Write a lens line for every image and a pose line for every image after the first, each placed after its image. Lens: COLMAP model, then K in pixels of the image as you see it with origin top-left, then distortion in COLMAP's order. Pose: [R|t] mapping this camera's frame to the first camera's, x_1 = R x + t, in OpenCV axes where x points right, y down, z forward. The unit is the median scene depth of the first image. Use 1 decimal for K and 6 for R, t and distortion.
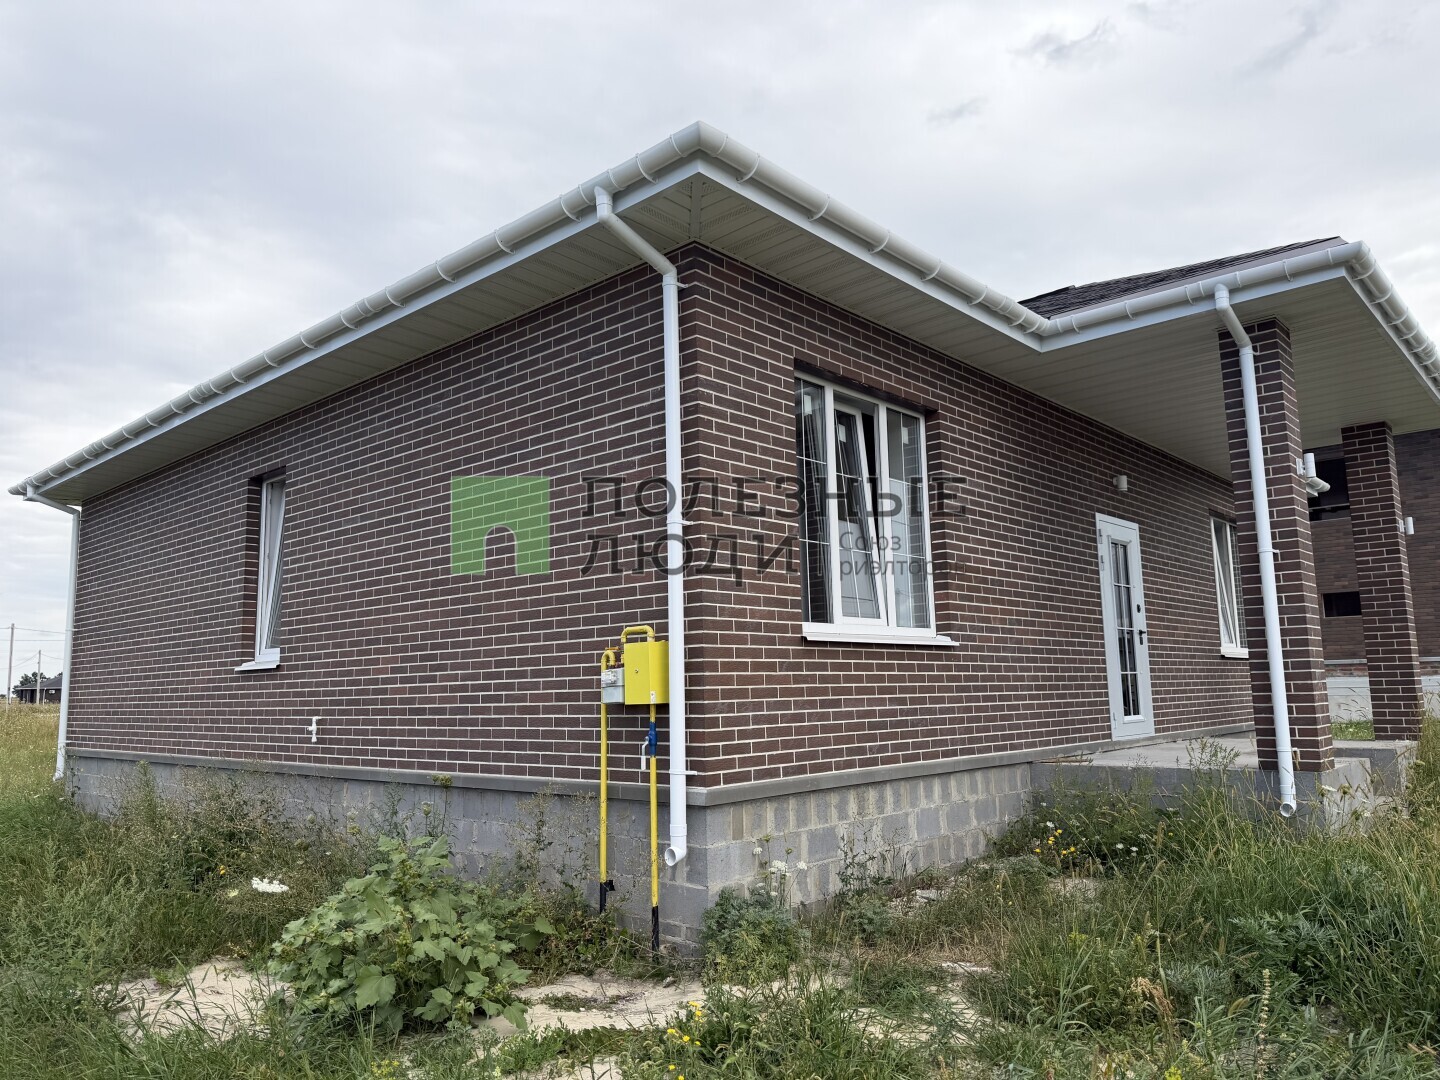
lens RADIAL K [[1019.2, 0, 720.0], [0, 1019.2, 540.0], [0, 0, 1]] dist [0.109771, -0.159086]
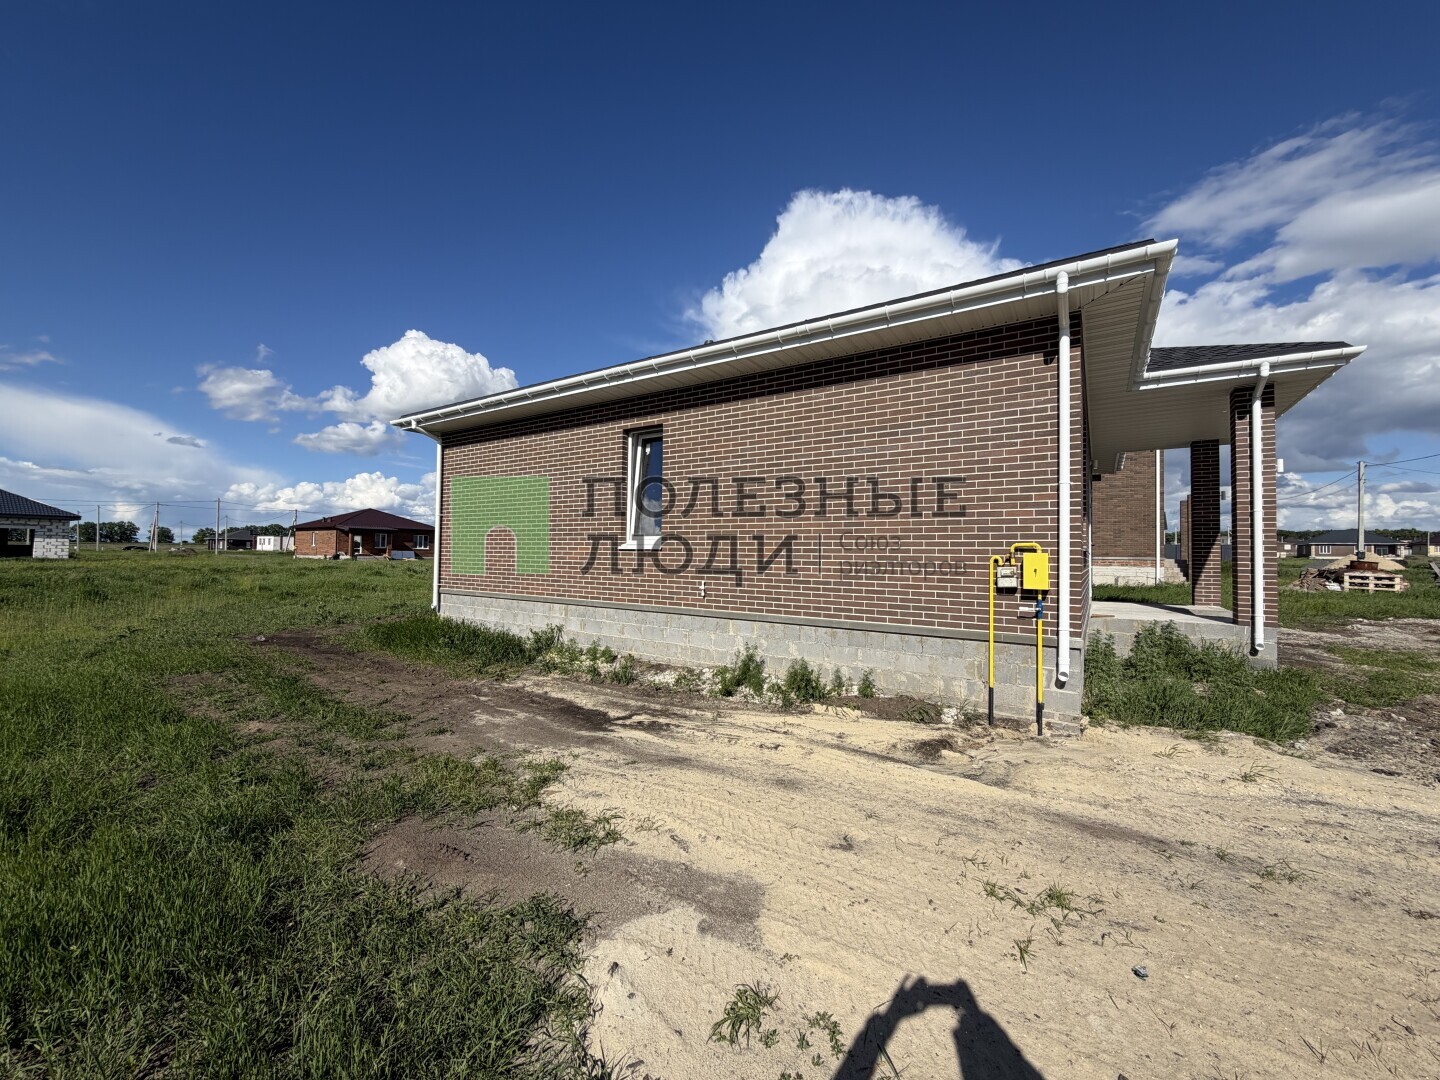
lens RADIAL K [[566.4, 0, 720.0], [0, 566.4, 540.0], [0, 0, 1]] dist [-0.009298, -0.000038]
pose [[0.988363, 0.036007, 0.147793, -0.667073], [-0.053515, 0.991777, 0.116252, -0.001172], [-0.142392, -0.122808, 0.982162, 0.149306]]
